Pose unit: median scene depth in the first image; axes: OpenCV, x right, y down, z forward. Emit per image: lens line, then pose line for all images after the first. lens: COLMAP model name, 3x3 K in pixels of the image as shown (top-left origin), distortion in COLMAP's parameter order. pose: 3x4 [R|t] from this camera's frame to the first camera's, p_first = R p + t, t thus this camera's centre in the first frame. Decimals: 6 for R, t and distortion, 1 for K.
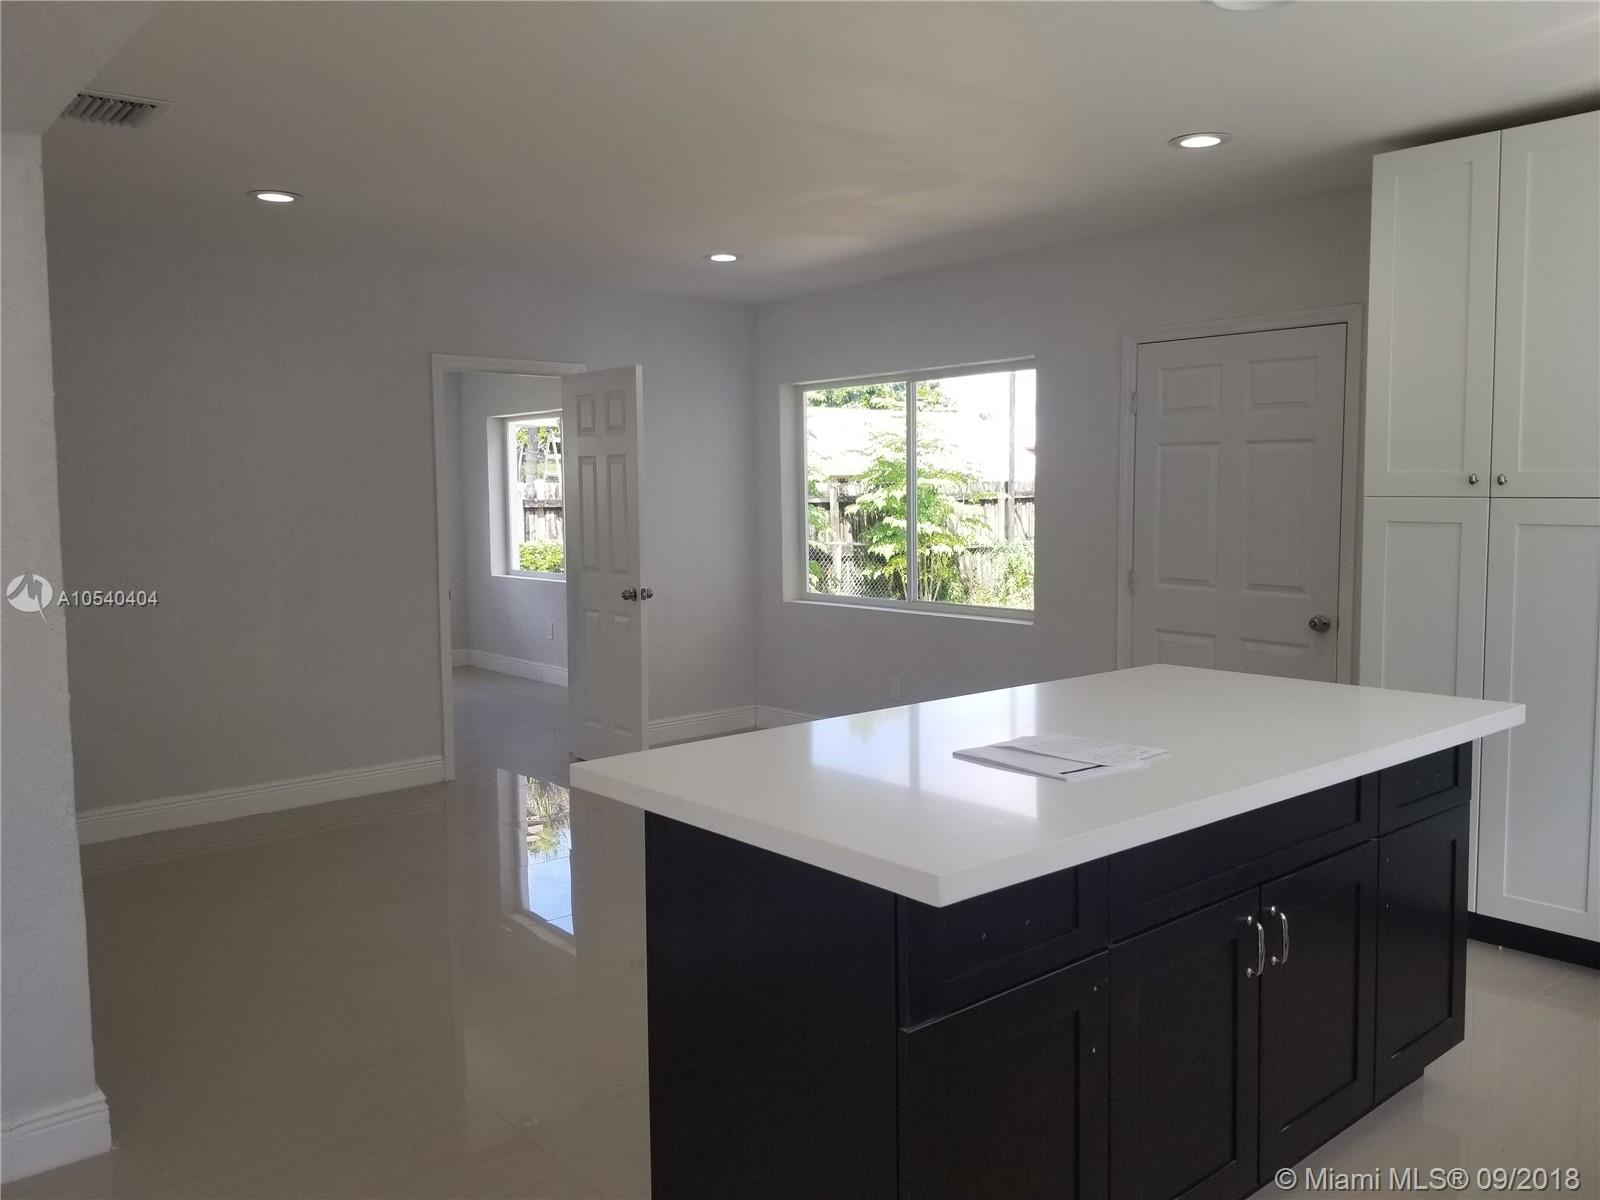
lens RADIAL K [[1265.5, 0, 808.9], [0, 1265.5, 572.6], [0, 0, 1]] dist [0.111428, -0.185327]
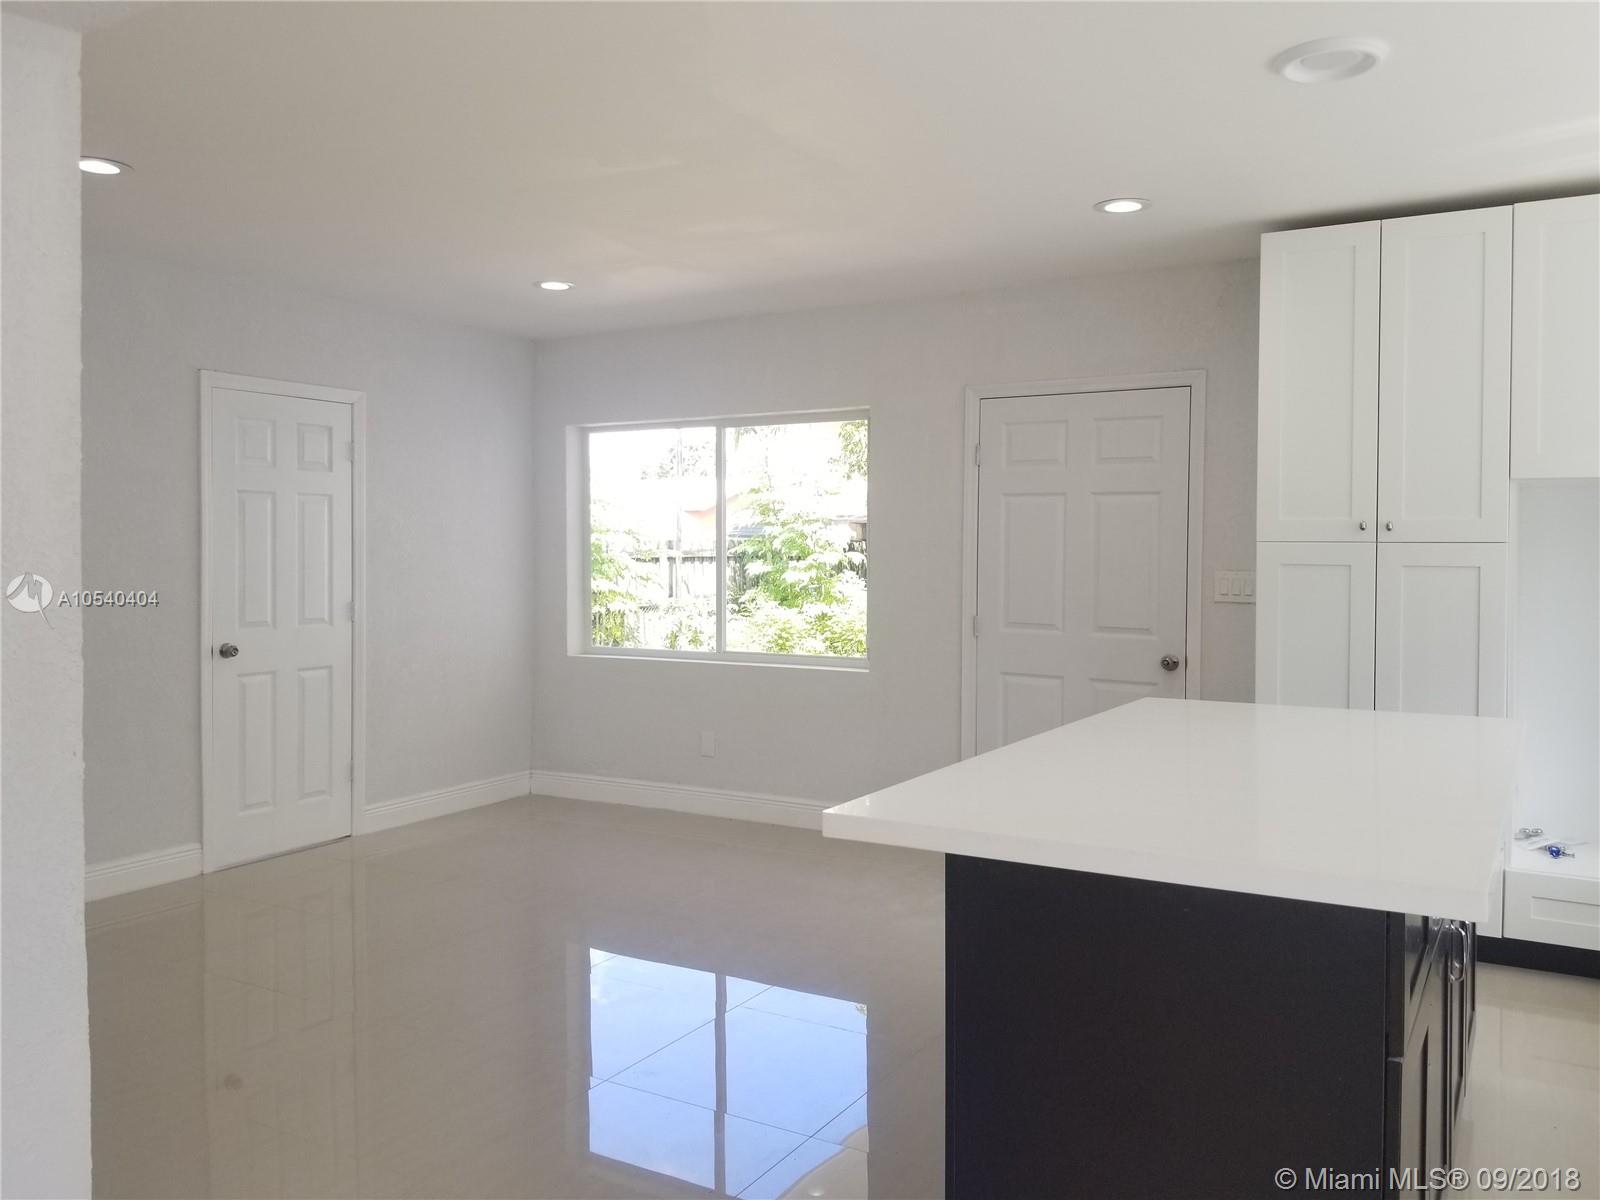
lens RADIAL K [[1265.5, 0, 808.9], [0, 1265.5, 572.6], [0, 0, 1]] dist [0.111428, -0.185327]
pose [[0.945581, 0.006524, 0.325322, -0.232223], [0.009904, 0.998759, -0.048815, 0.013437], [-0.325236, 0.049380, 0.944343, 0.078470]]
